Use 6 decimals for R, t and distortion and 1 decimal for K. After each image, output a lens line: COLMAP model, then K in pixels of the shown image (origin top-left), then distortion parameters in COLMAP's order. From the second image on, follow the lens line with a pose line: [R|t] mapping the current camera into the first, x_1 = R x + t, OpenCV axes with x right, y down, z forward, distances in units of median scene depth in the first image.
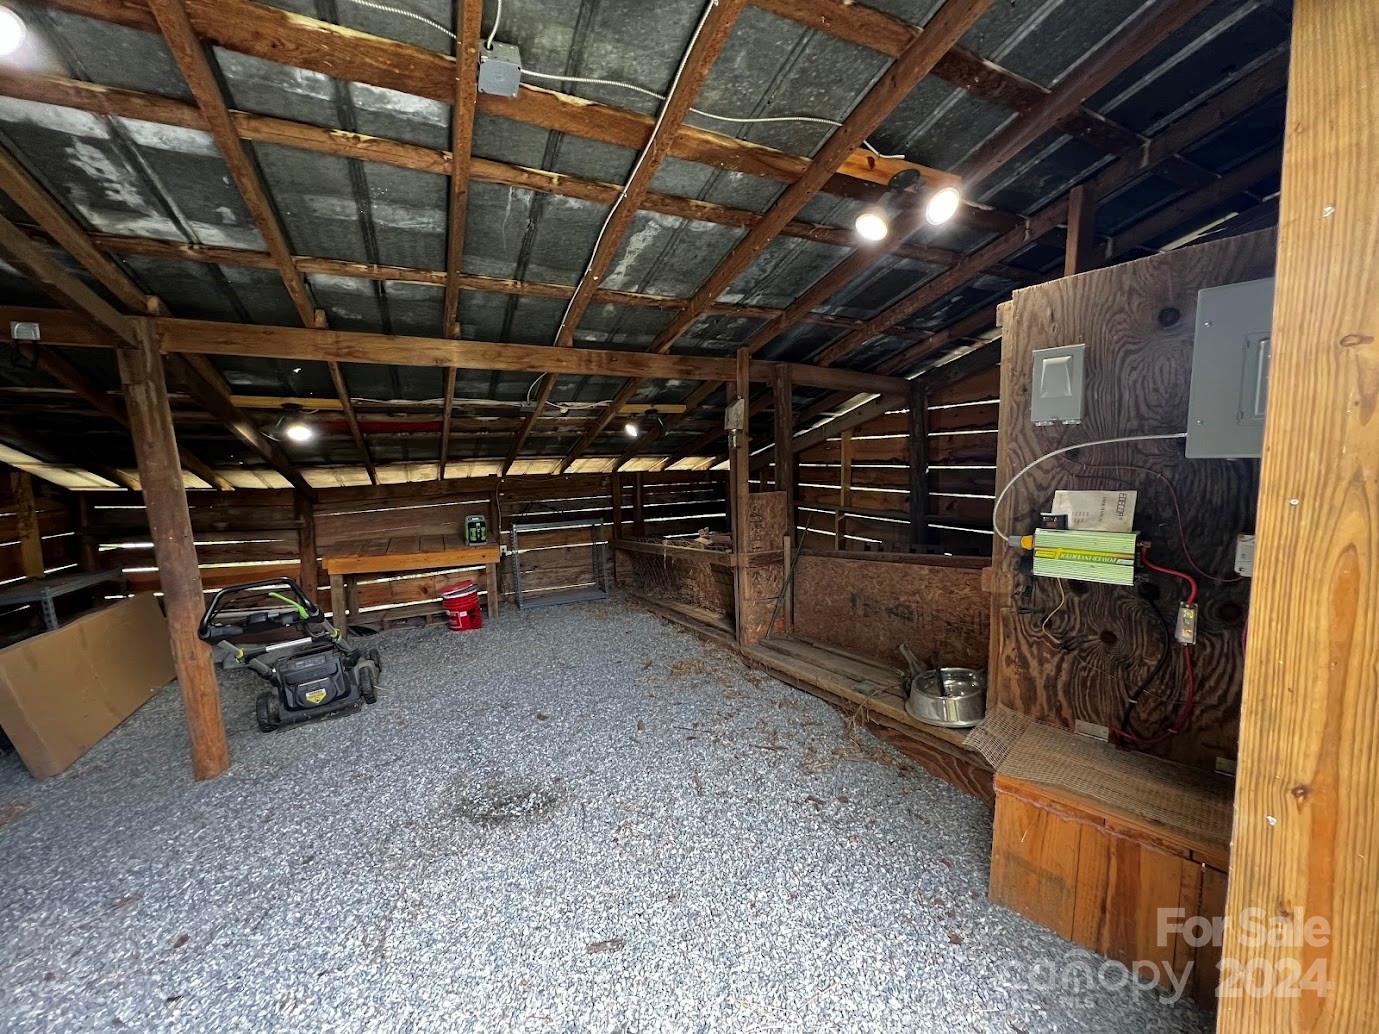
lens RADIAL K [[552.5, 0, 688.5], [0, 552.5, 517.9], [0, 0, 1]] dist [0.000557, 0.000041]
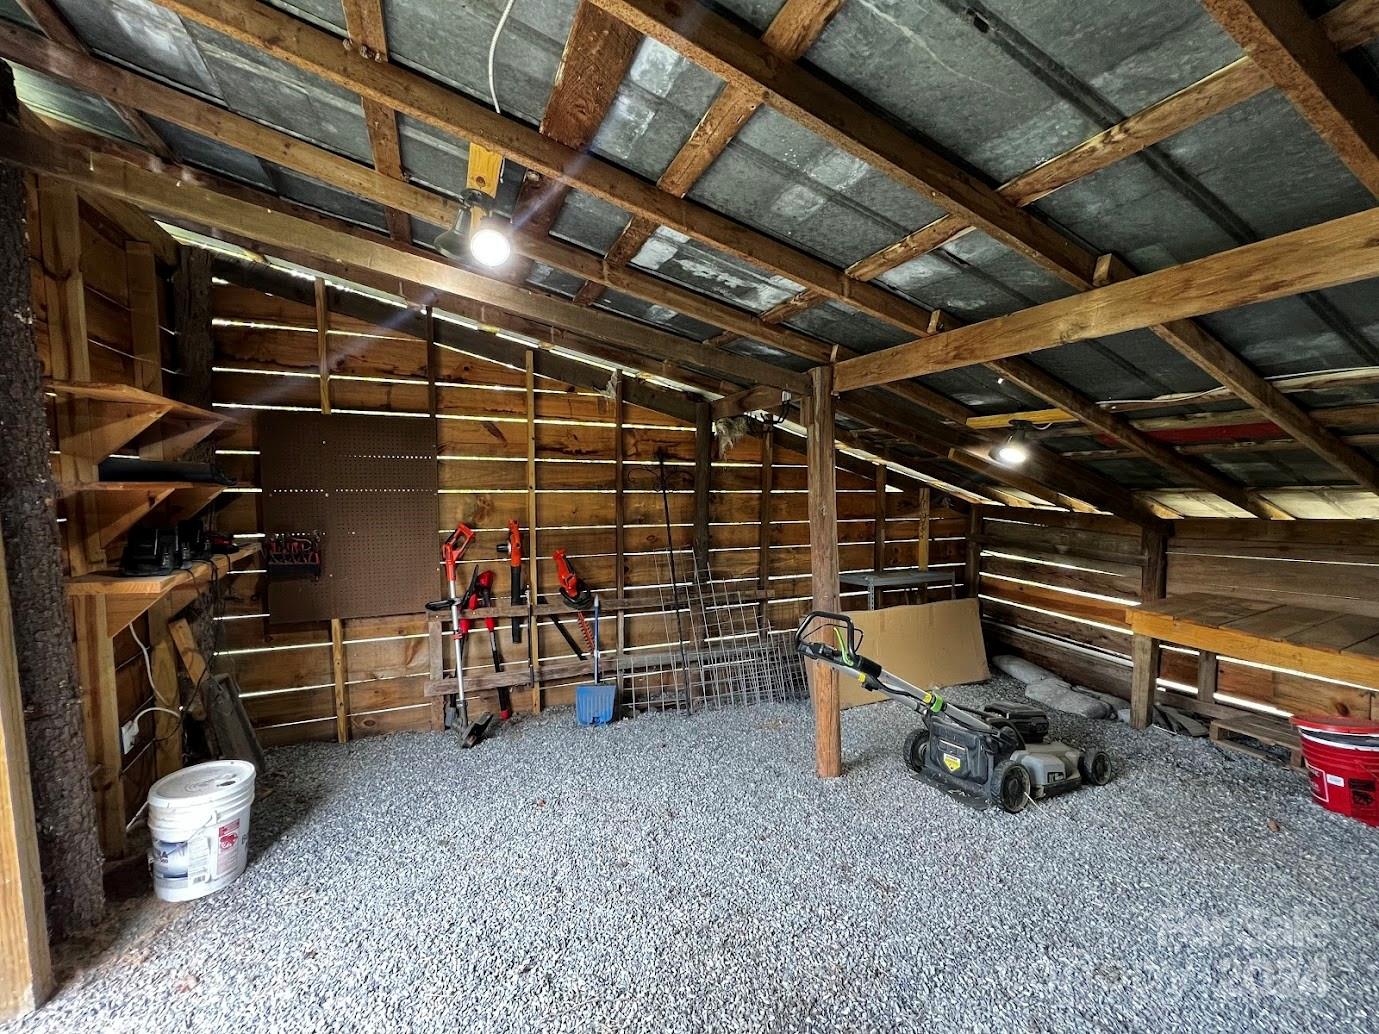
lens RADIAL K [[552.5, 0, 688.5], [0, 552.5, 517.9], [0, 0, 1]] dist [0.000557, 0.000041]
pose [[-0.017229, 0.085872, -0.996157, 0.152331], [-0.097670, 0.991396, 0.087151, -0.086484], [0.995070, 0.098797, -0.008693, 0.546845]]
